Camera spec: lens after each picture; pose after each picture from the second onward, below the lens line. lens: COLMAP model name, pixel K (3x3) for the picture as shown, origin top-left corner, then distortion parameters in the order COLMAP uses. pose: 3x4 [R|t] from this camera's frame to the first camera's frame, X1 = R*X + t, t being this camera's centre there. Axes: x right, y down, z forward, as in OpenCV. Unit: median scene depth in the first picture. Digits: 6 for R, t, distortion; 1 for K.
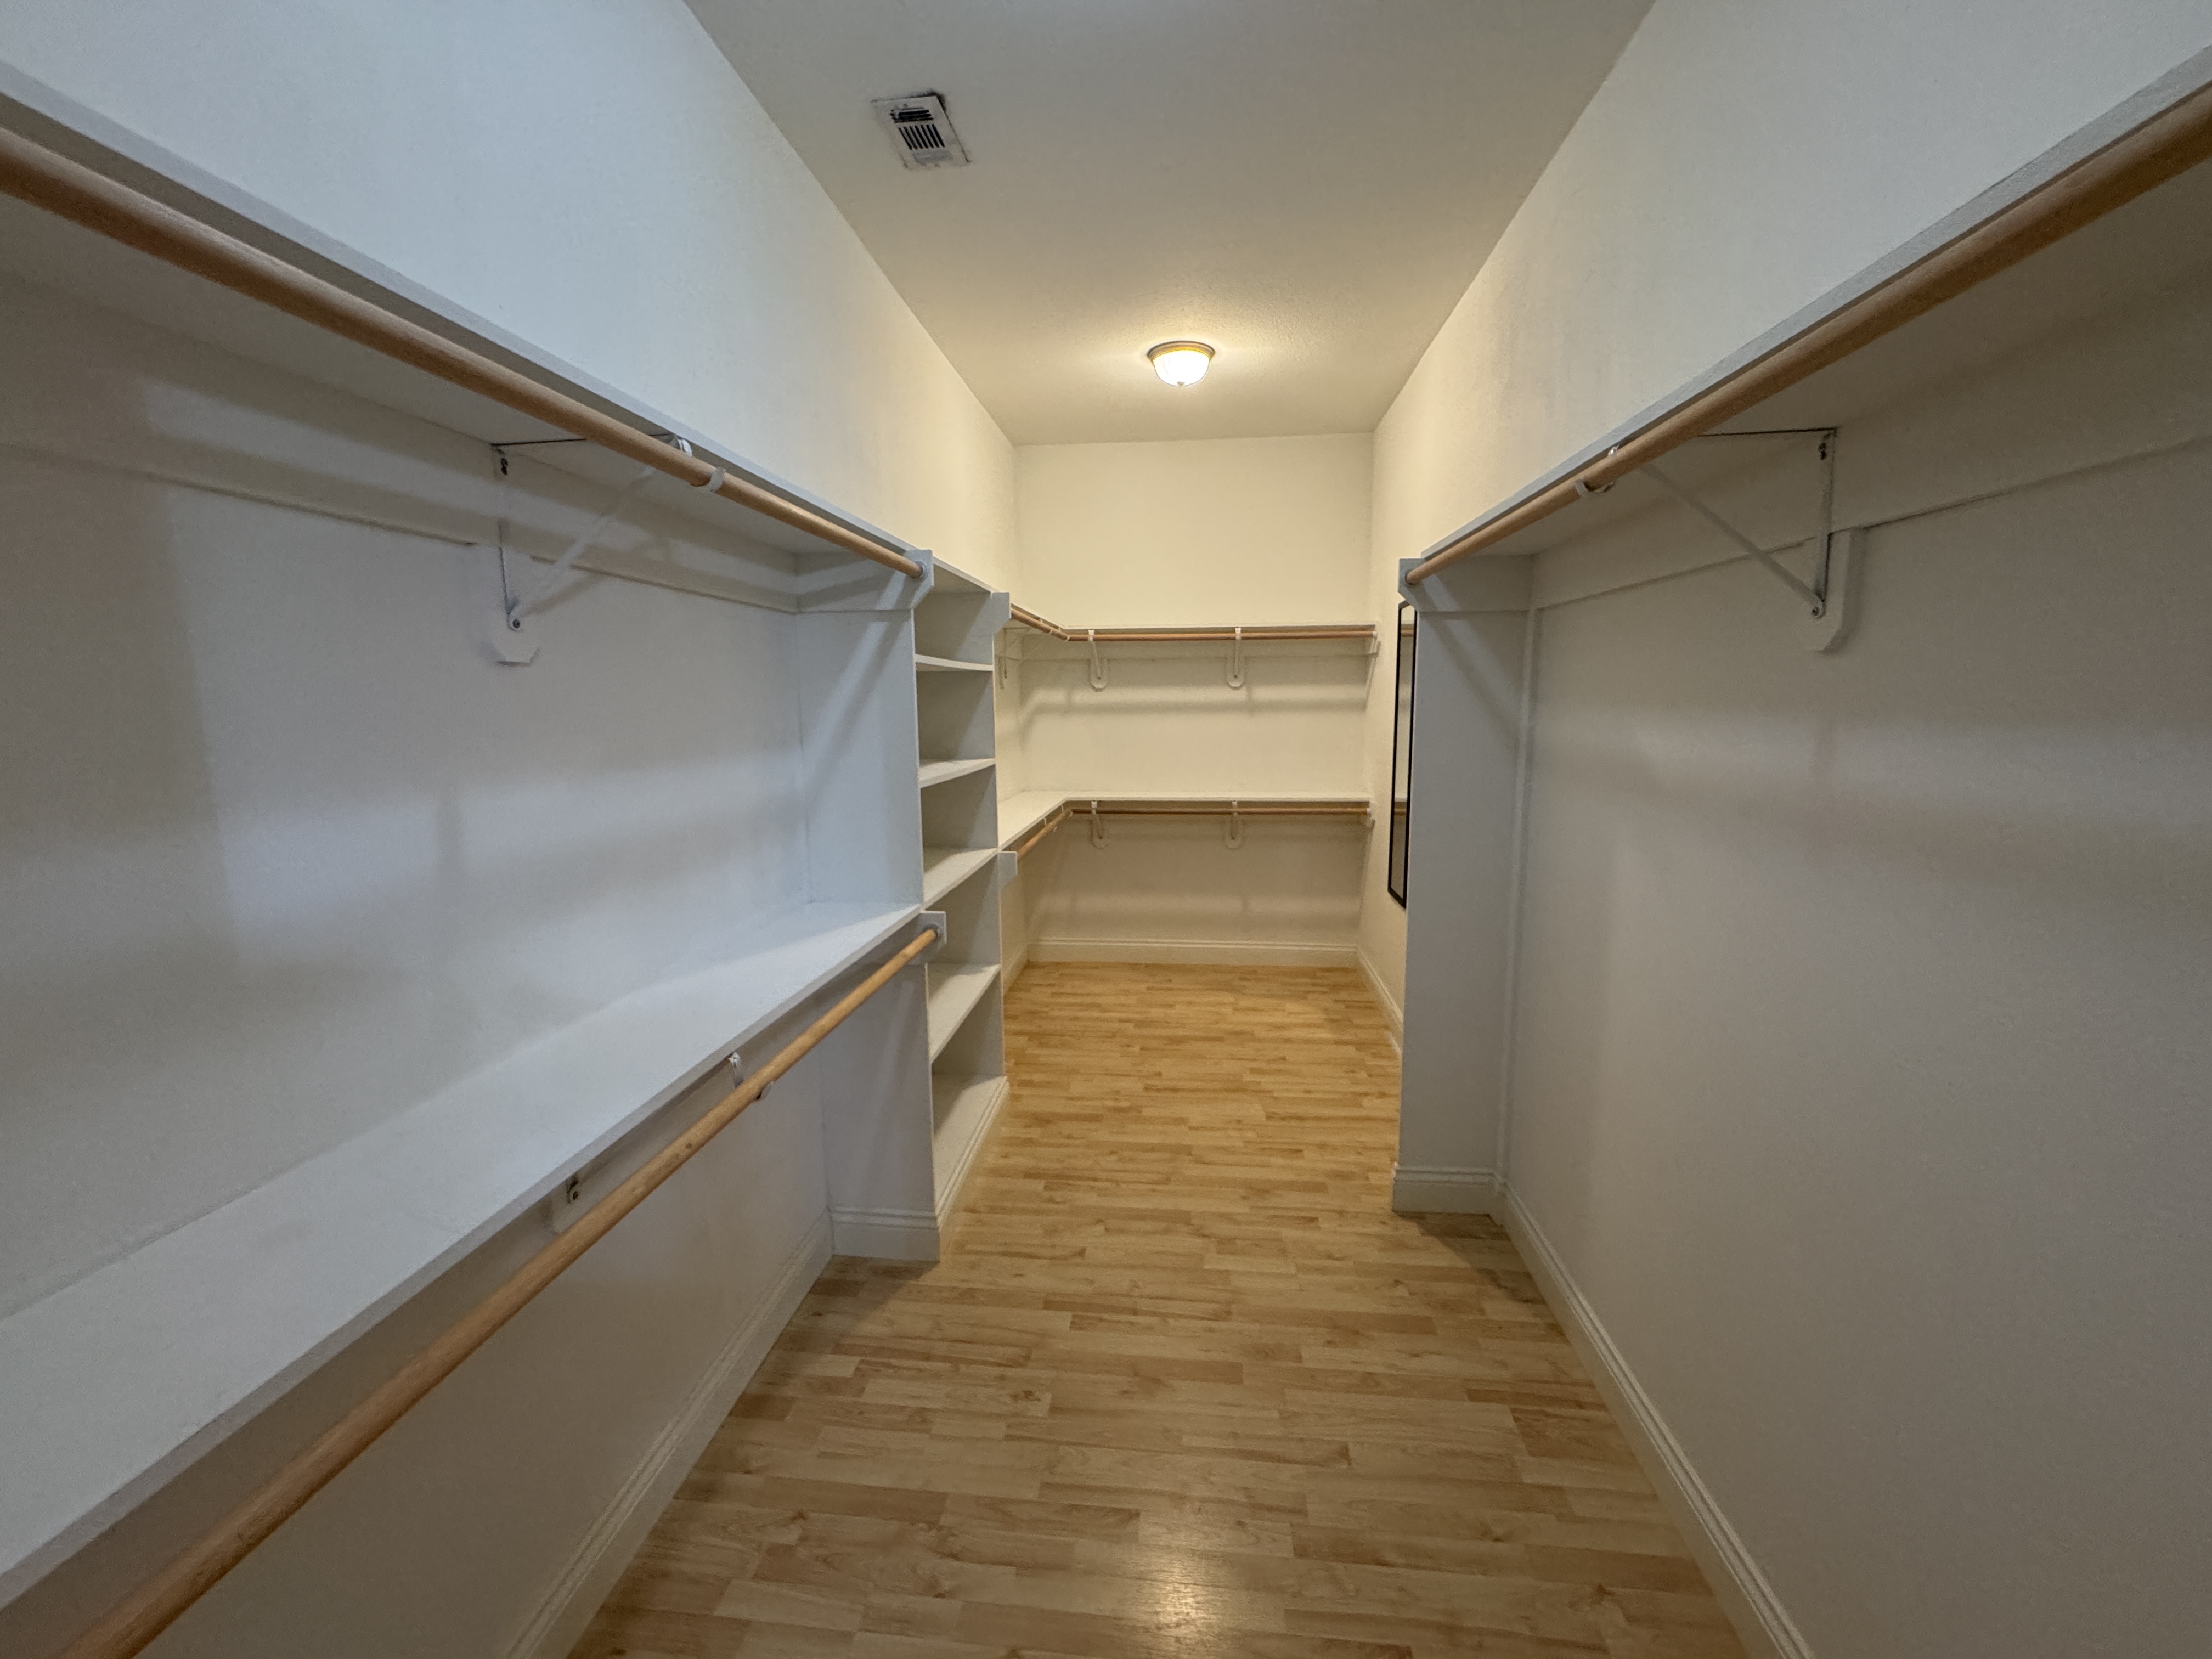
lens RADIAL K [[883.0, 0, 1105.8], [0, 883.0, 831.6], [0, 0, 1]] dist [-0.013405, -0.000457]
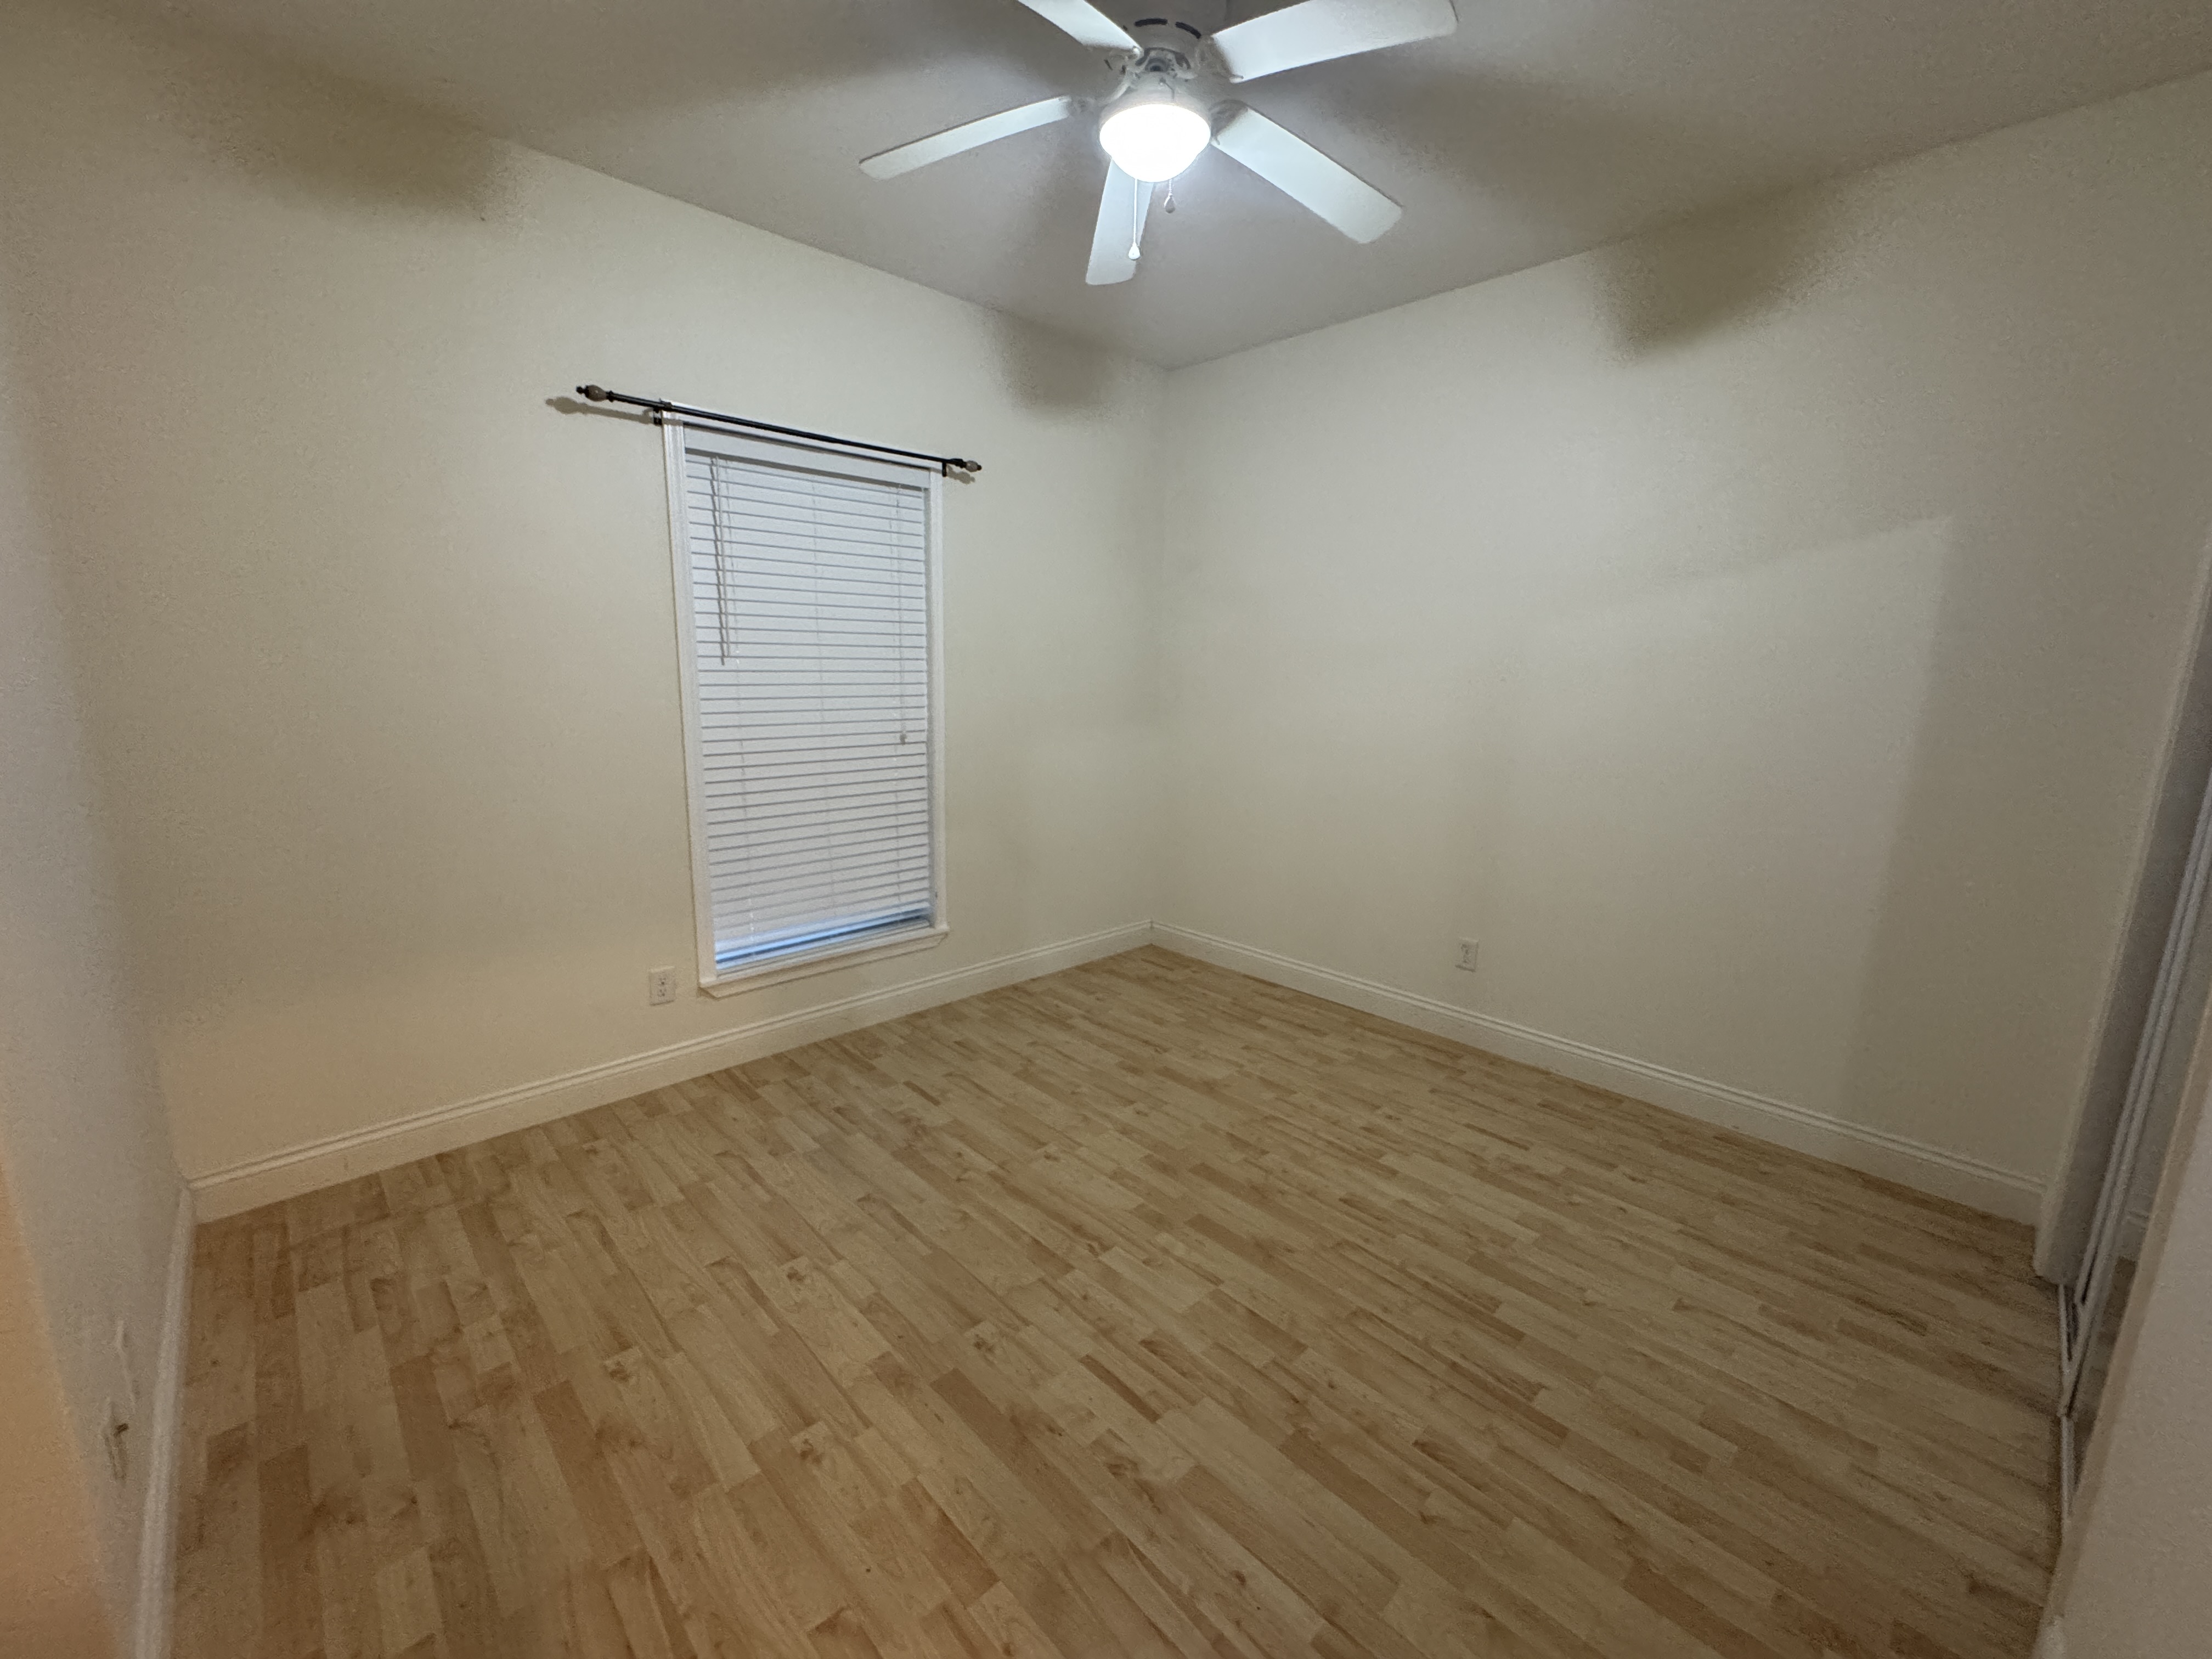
lens RADIAL K [[883.0, 0, 1111.2], [0, 883.0, 837.0], [0, 0, 1]] dist [-0.013405, -0.000457]
pose [[-0.762823, -0.120209, 0.635336, -0.573484], [0.088316, 0.953989, 0.286538, -0.193572], [-0.640548, 0.274688, -0.717108, 1.614337]]
